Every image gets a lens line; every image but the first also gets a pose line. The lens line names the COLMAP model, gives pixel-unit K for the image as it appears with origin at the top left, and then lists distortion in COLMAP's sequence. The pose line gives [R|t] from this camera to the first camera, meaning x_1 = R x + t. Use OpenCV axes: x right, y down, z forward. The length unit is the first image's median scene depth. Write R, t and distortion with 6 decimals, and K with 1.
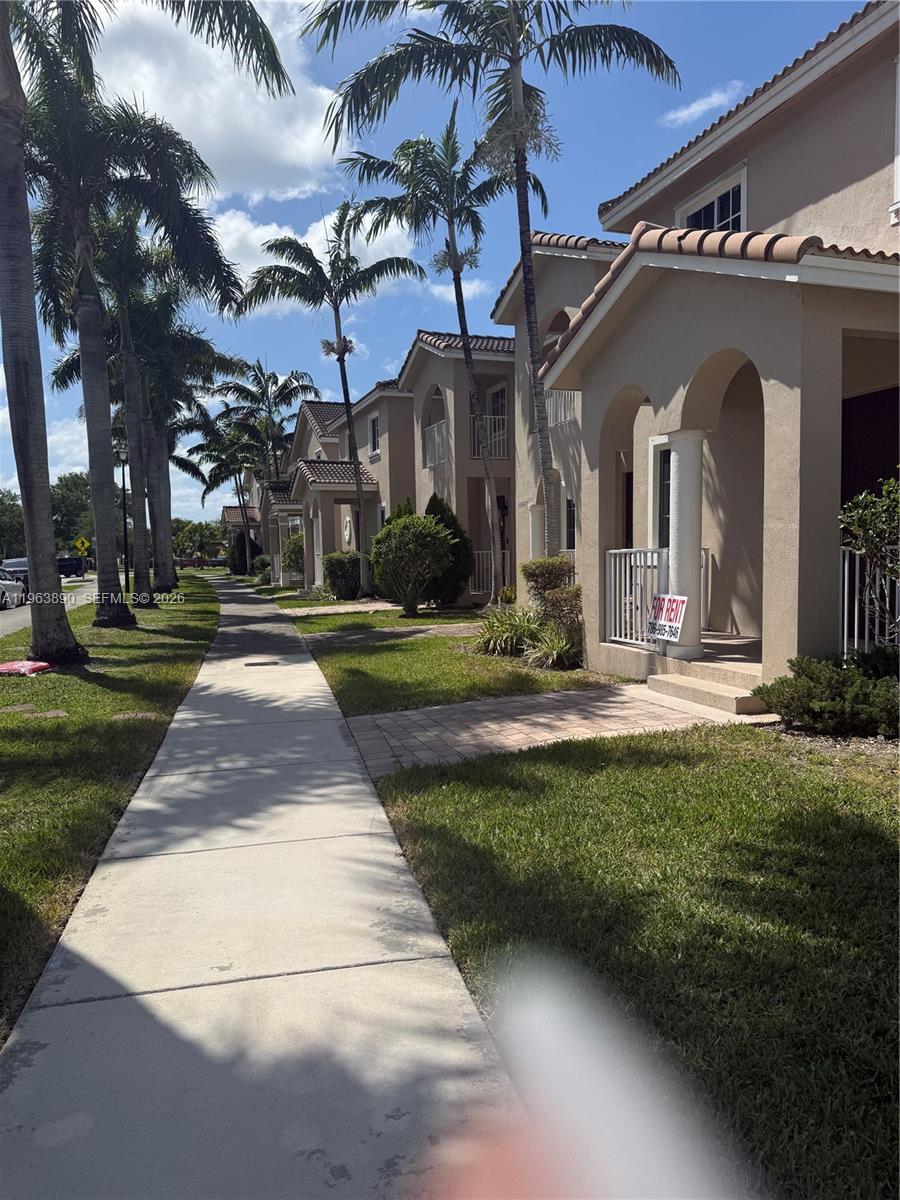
lens RADIAL K [[850.5, 0, 446.3], [0, 850.5, 604.6], [0, 0, 1]] dist [0.075329, -0.082831]
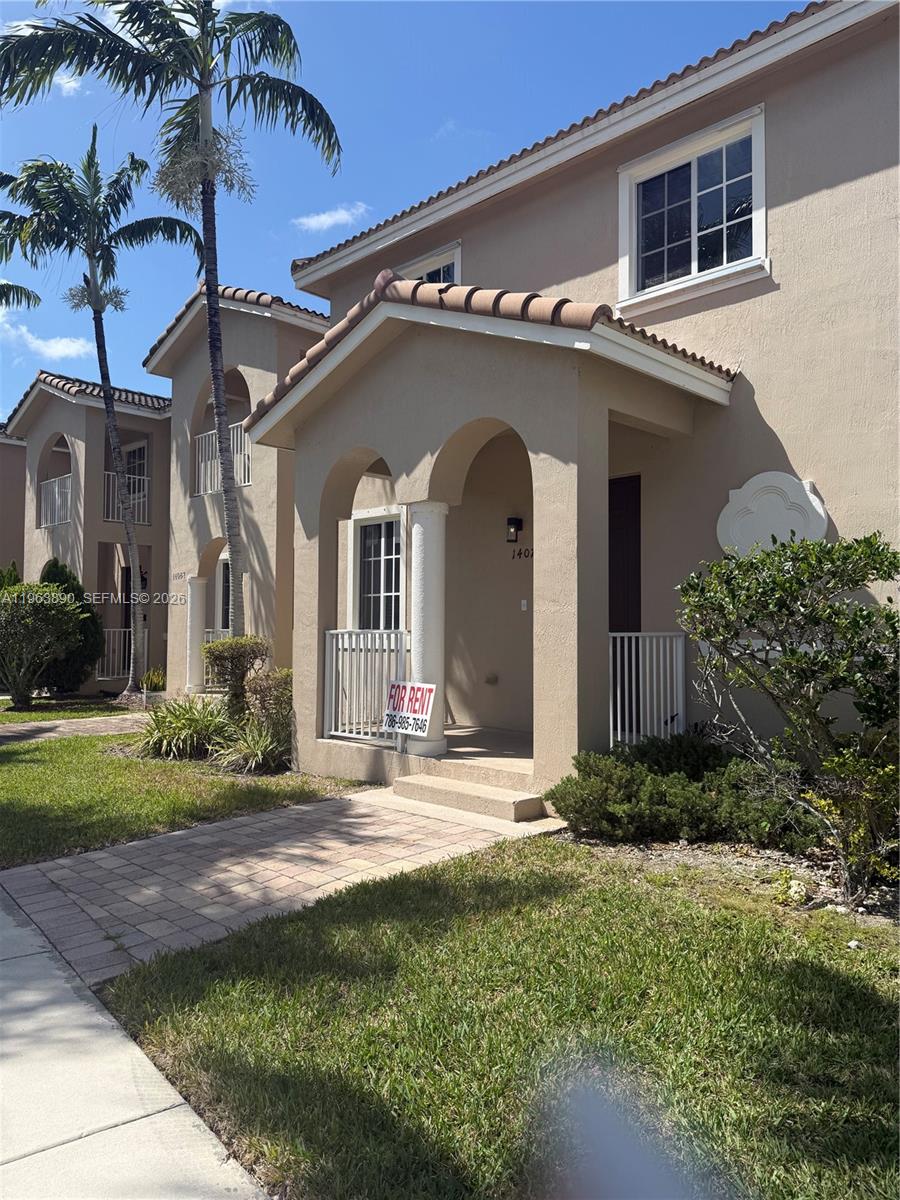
lens RADIAL K [[850.5, 0, 446.0], [0, 850.5, 590.8], [0, 0, 1]] dist [0.075329, -0.082831]
pose [[0.897837, 0.039493, 0.438554, -0.095821], [0.009303, 0.994046, -0.108563, -0.010114], [-0.440230, 0.101552, 0.892124, 0.193382]]
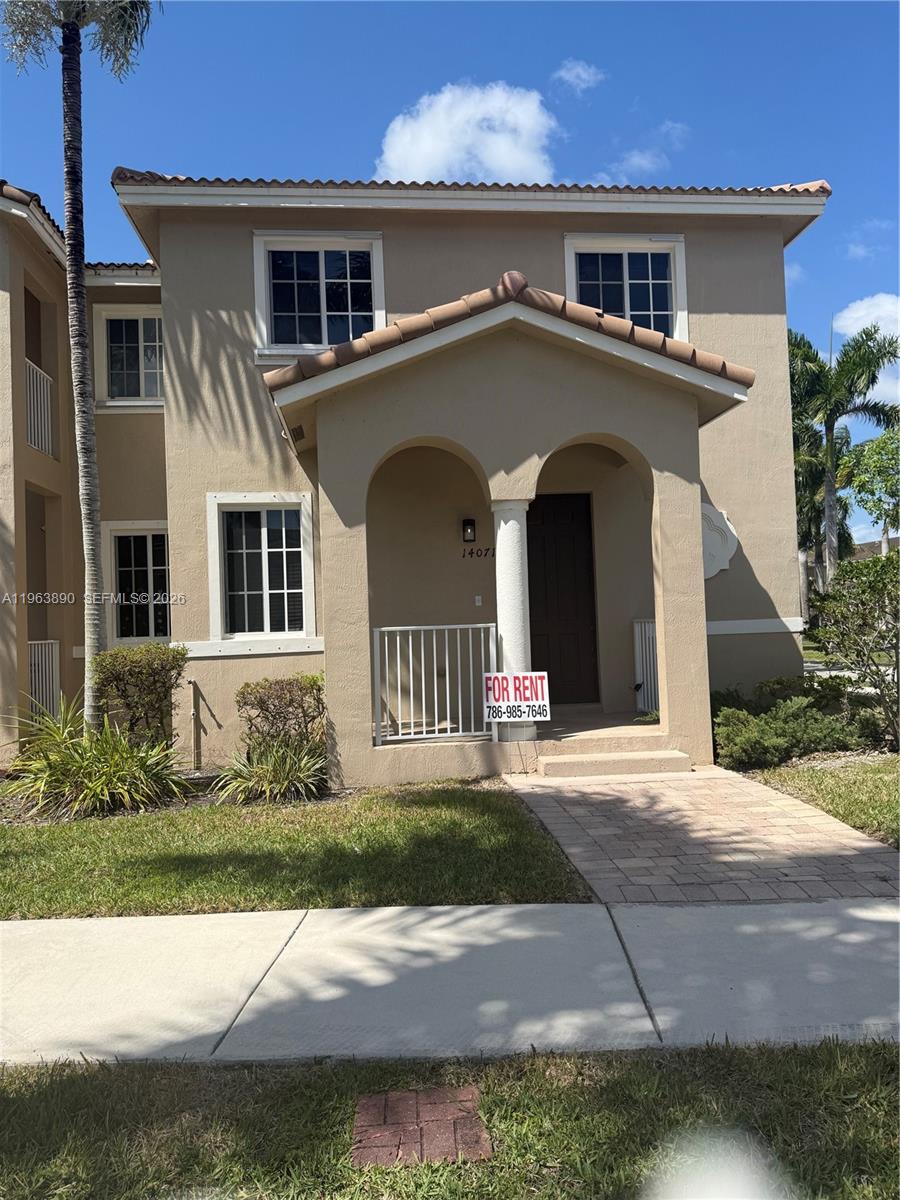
lens RADIAL K [[850.5, 0, 446.4], [0, 850.5, 602.2], [0, 0, 1]] dist [0.075329, -0.082831]
pose [[0.222191, 0.035147, 0.974370, -0.651165], [0.093574, 0.993968, -0.057192, -0.041262], [-0.970502, 0.103884, 0.217562, 0.866207]]
